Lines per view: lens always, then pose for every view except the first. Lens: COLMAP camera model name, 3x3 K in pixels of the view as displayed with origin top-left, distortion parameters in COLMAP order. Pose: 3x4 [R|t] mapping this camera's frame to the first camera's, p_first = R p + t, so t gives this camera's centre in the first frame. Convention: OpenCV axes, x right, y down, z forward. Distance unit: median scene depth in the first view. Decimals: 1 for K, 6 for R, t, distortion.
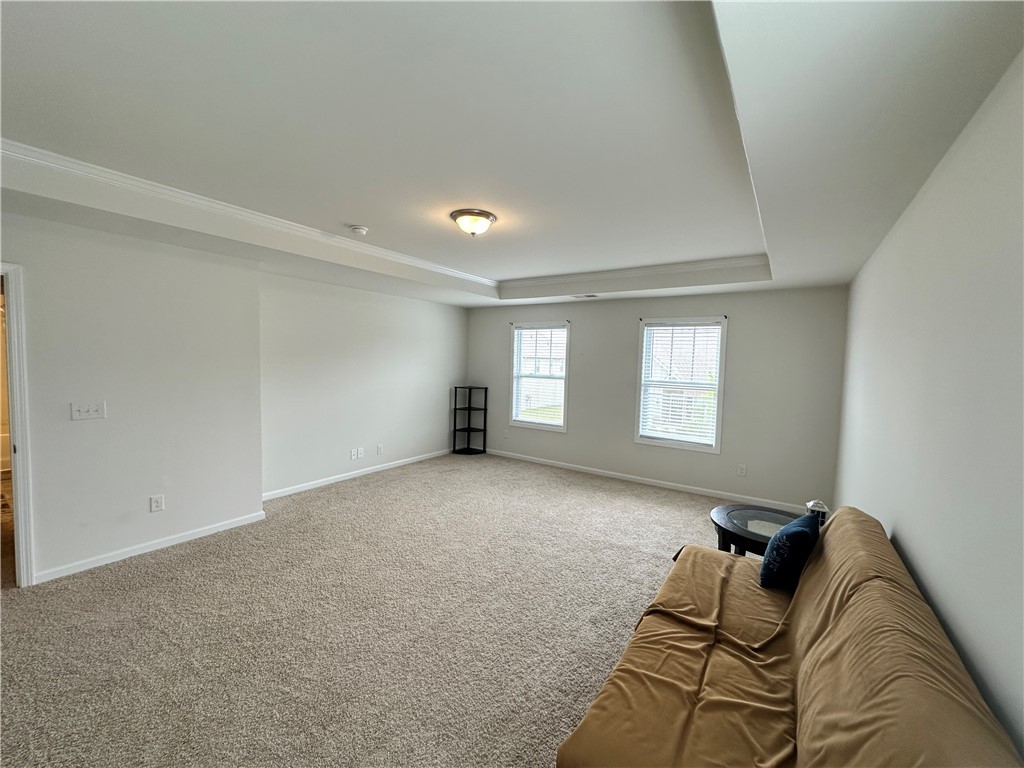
lens RADIAL K [[408.6, 0, 512.2], [0, 408.6, 383.6], [0, 0, 1]] dist [-0.001564, -0.000014]
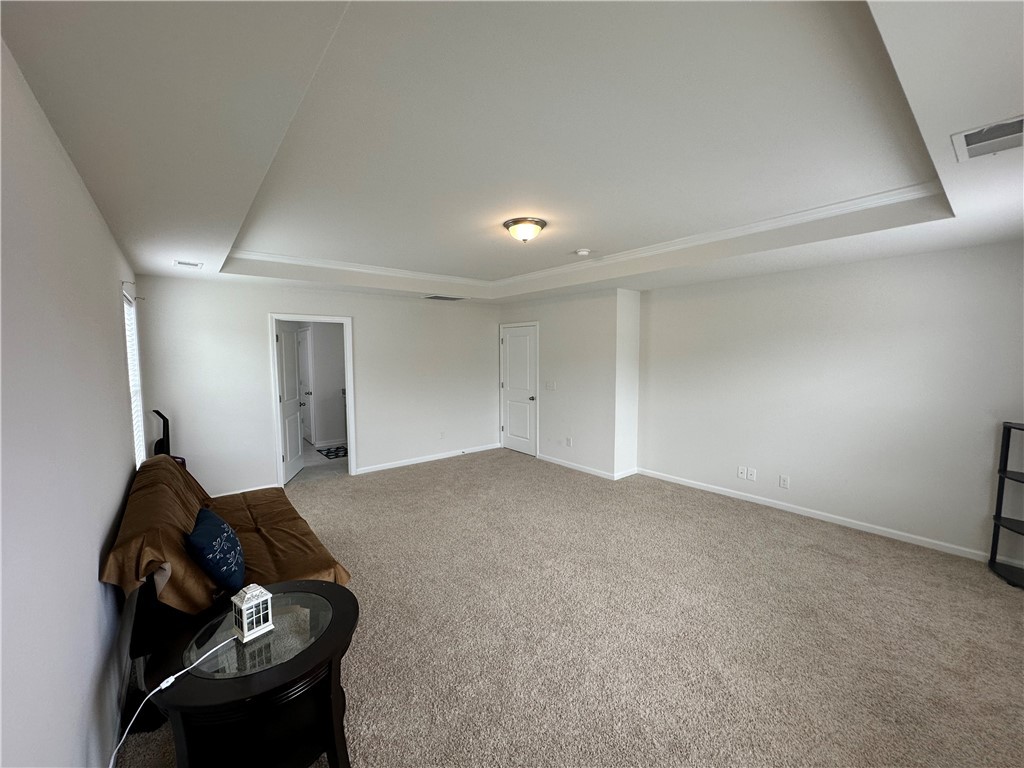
lens RADIAL K [[408.6, 0, 512.2], [0, 408.6, 384.2], [0, 0, 1]] dist [-0.001564, -0.000014]
pose [[-0.283897, 0.053730, -0.957348, 0.549641], [-0.058537, 0.995595, 0.073235, -0.043642], [0.957066, 0.076832, -0.279501, 0.762097]]
